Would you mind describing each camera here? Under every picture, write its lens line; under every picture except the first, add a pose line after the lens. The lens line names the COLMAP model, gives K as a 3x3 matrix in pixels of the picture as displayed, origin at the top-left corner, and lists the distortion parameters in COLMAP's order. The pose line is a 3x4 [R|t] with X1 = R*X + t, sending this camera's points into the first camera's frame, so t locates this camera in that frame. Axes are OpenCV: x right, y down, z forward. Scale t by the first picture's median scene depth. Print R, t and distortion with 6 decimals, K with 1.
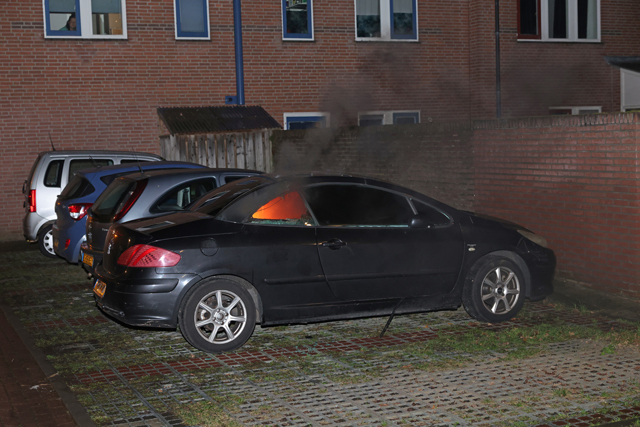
lens RADIAL K [[969.6, 0, 320.0], [0, 969.6, 213.5], [0, 0, 1]] dist [-0.012129, -0.039592]
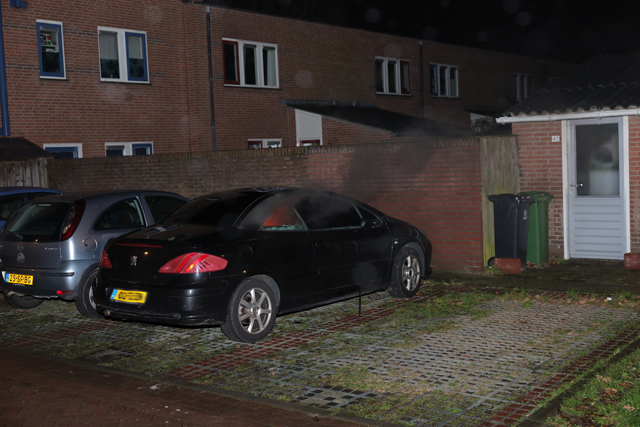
lens RADIAL K [[809.5, 0, 320.0], [0, 809.5, 213.5], [0, 0, 1]] dist [0.012445, 0.004459]
pose [[0.881391, -0.042939, 0.470432, -0.214038], [0.053845, 0.998502, -0.009744, 0.001599], [-0.469309, 0.033919, 0.882382, 0.043451]]
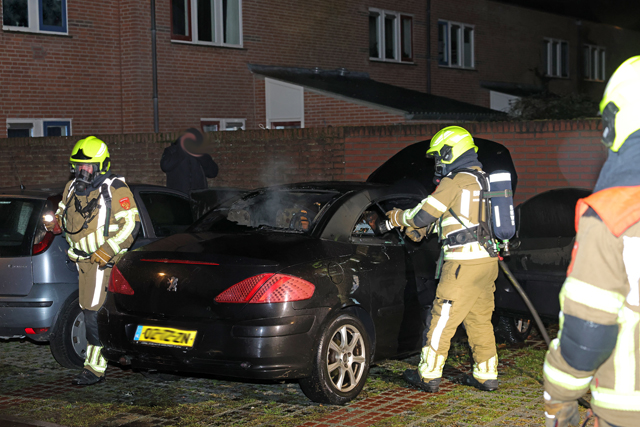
lens RADIAL K [[1129.0, 0, 320.0], [0, 1129.0, 213.5], [0, 0, 1]] dist [-0.013734, -0.033021]
pose [[0.842395, -0.022536, 0.538389, -0.273961], [0.039471, 0.999022, -0.019942, 0.001845], [-0.537413, 0.038049, 0.842460, 0.094835]]
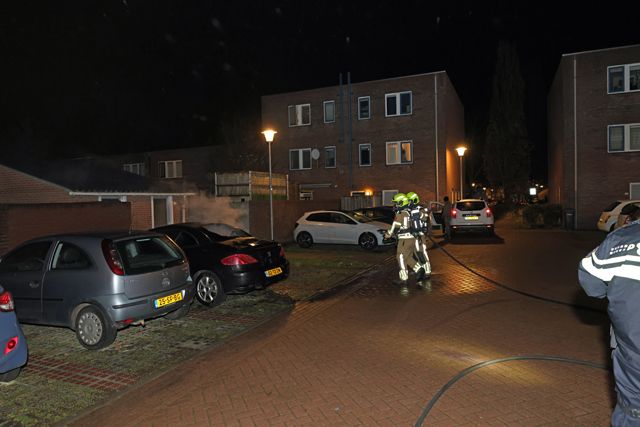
lens RADIAL K [[430.0, 0, 324.2], [0, 430.0, 212.4], [0, 0, 1]] dist [-0.003158, -0.001334]
pose [[-0.683594, 0.027873, 0.729330, -0.464895], [0.101216, 0.993235, 0.056910, -0.045311], [-0.722810, 0.112723, -0.681791, 0.721547]]
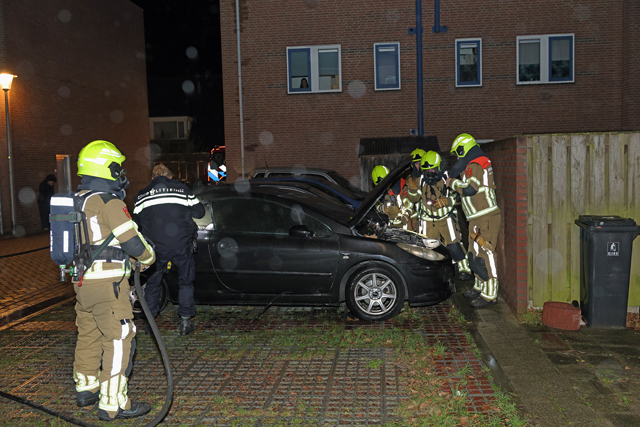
lens RADIAL K [[614.9, 0, 320.0], [0, 614.9, 213.5], [0, 0, 1]] dist [-0.002096, -0.004824]
pose [[0.877250, 0.043816, -0.478031, 0.231364], [-0.037834, 0.999039, 0.022140, -0.014348], [0.478541, -0.001337, 0.878064, 0.162530]]
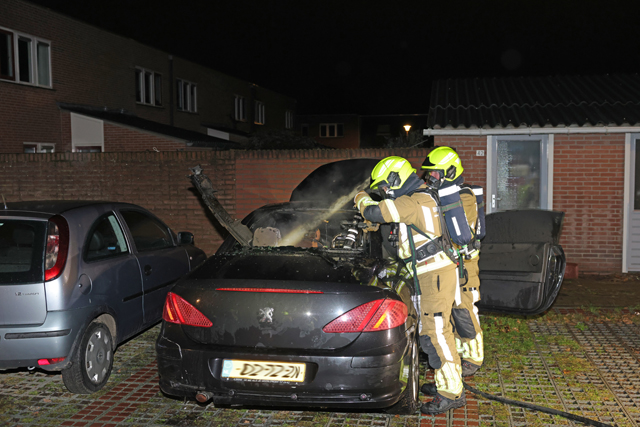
lens RADIAL K [[692.9, 0, 318.7], [0, 692.9, 221.3], [0, 0, 1]] dist [-0.007934, 0.000034]
pose [[0.567913, -0.050237, 0.821554, -0.282686], [0.057289, 0.998128, 0.021432, -0.018583], [-0.821093, 0.034895, 0.569727, 0.315746]]
